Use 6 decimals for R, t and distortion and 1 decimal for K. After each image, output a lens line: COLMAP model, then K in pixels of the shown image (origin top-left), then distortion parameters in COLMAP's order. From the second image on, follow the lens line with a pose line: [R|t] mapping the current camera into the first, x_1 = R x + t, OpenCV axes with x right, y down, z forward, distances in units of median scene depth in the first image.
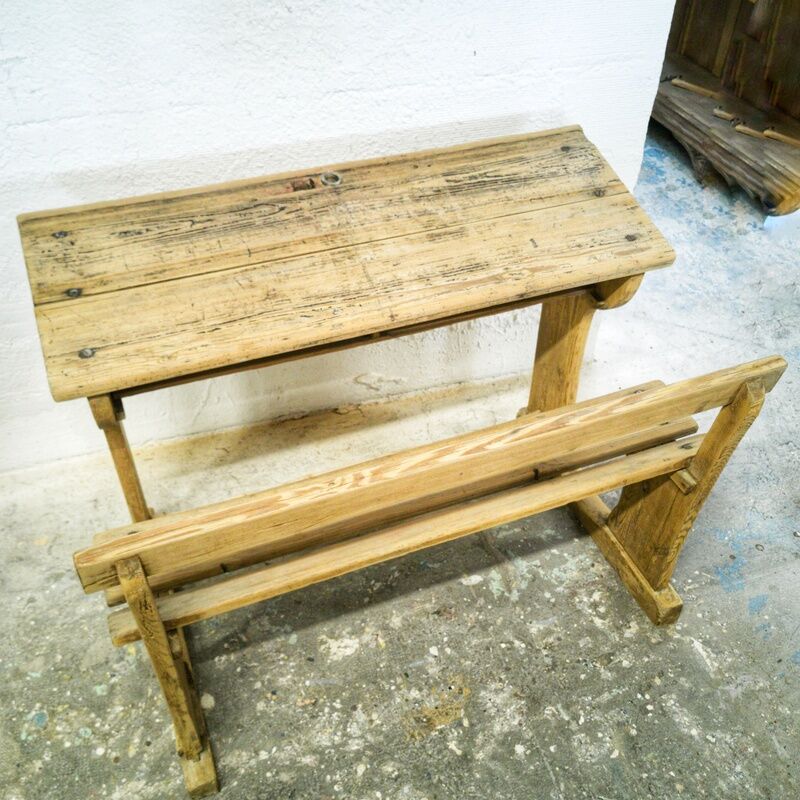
lens RADIAL K [[870.0, 0, 422.4], [0, 870.0, 409.9], [0, 0, 1]] dist [0.008718, 0.000000]
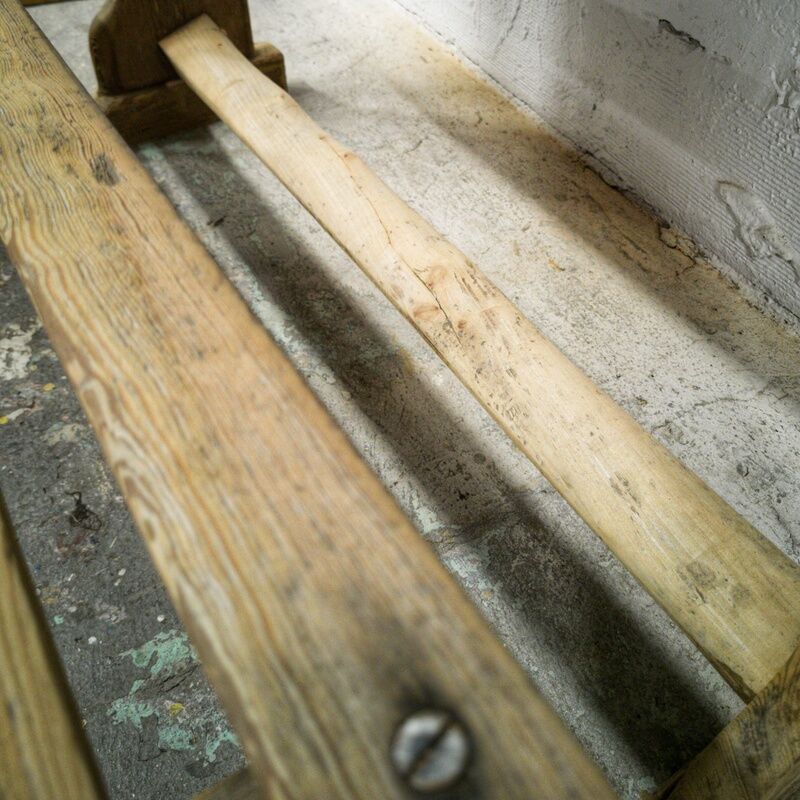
lens RADIAL K [[851.2, 0, 408.9], [0, 851.2, 290.5], [0, 0, 1]] dist [0.012154, 0.000000]
pose [[0.171617, 0.638845, -0.749950, 0.291623], [-0.656304, 0.641862, 0.396584, -0.086604], [0.734720, 0.424135, 0.529431, 0.946392]]
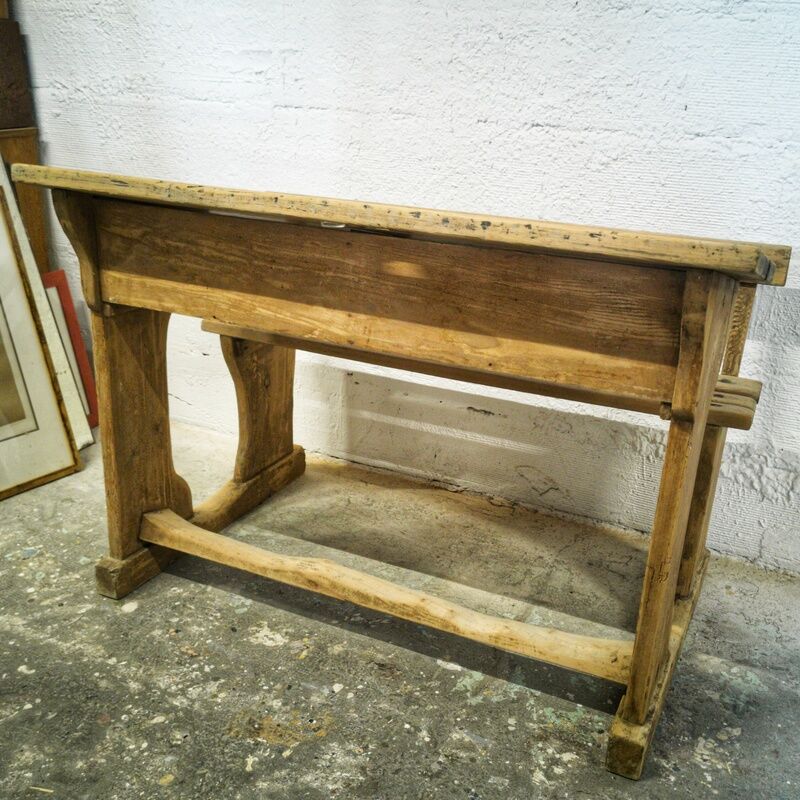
lens RADIAL K [[926.8, 0, 426.1], [0, 926.8, 404.2], [0, 0, 1]] dist [0.023953, 0.000000]
pose [[0.731817, 0.237821, -0.638659, 0.591125], [-0.471956, 0.852901, -0.223198, 0.217762], [0.491632, 0.464759, 0.736408, 0.301107]]
